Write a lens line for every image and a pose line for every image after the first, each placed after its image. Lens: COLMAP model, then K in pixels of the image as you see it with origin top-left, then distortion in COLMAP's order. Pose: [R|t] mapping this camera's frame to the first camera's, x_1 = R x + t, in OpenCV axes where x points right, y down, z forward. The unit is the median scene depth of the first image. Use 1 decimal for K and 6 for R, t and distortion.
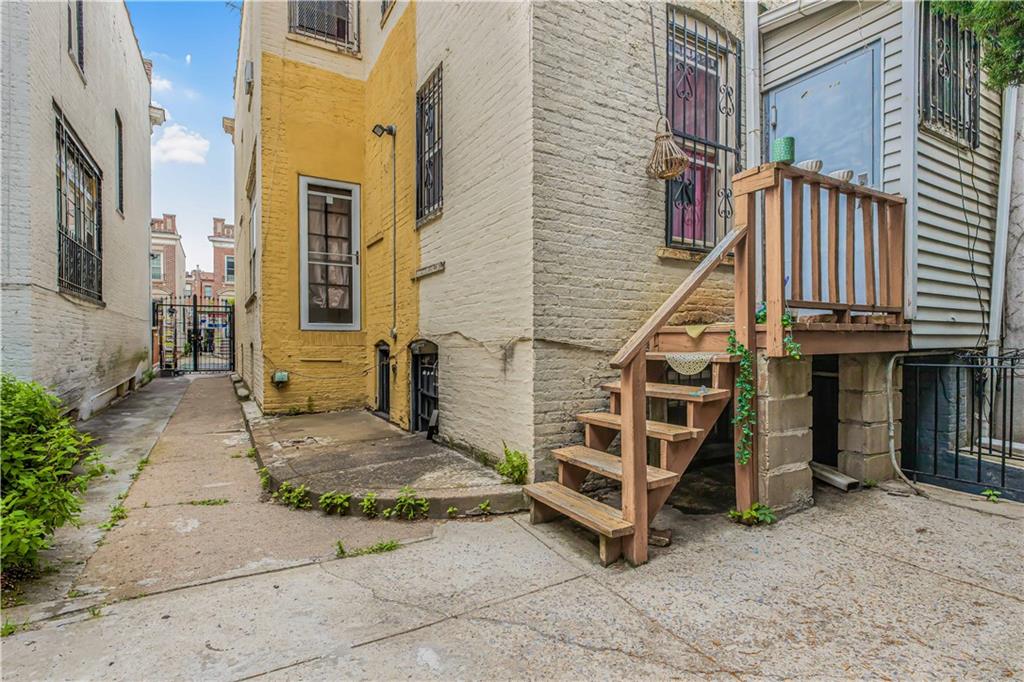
lens RADIAL K [[508.9, 0, 518.5], [0, 508.9, 342.9], [0, 0, 1]] dist [-0.001522, -0.000221]
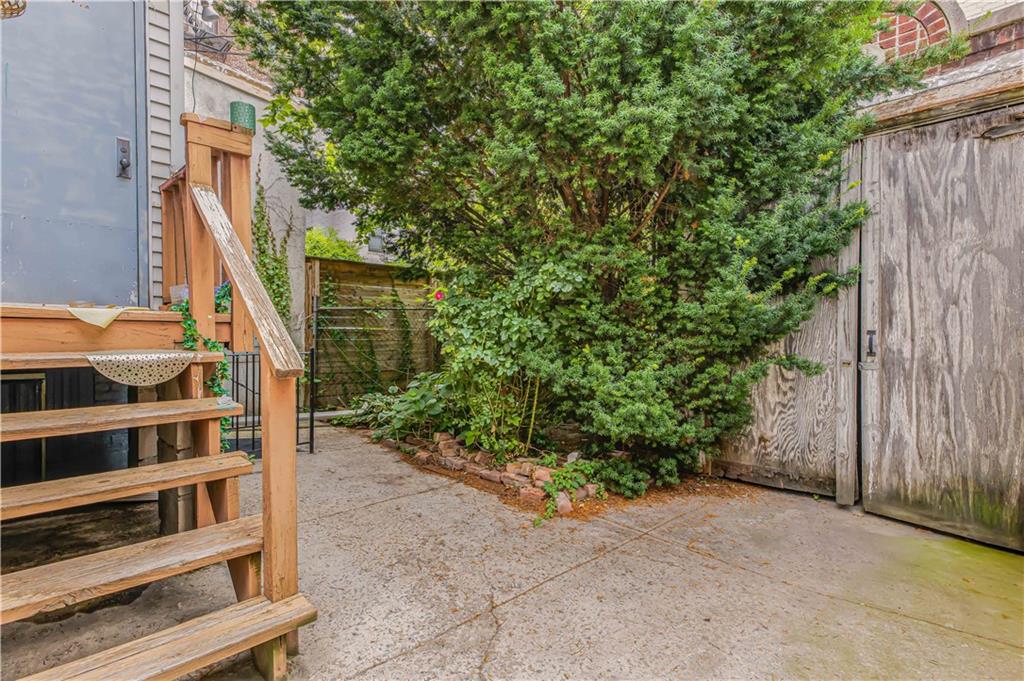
lens RADIAL K [[508.9, 0, 516.8], [0, 508.9, 342.4], [0, 0, 1]] dist [-0.001522, -0.000221]
pose [[-0.292968, -0.014373, 0.956014, -0.606797], [-0.005757, 0.999895, 0.013268, -0.005027], [-0.956105, -0.001617, -0.293020, 1.042157]]
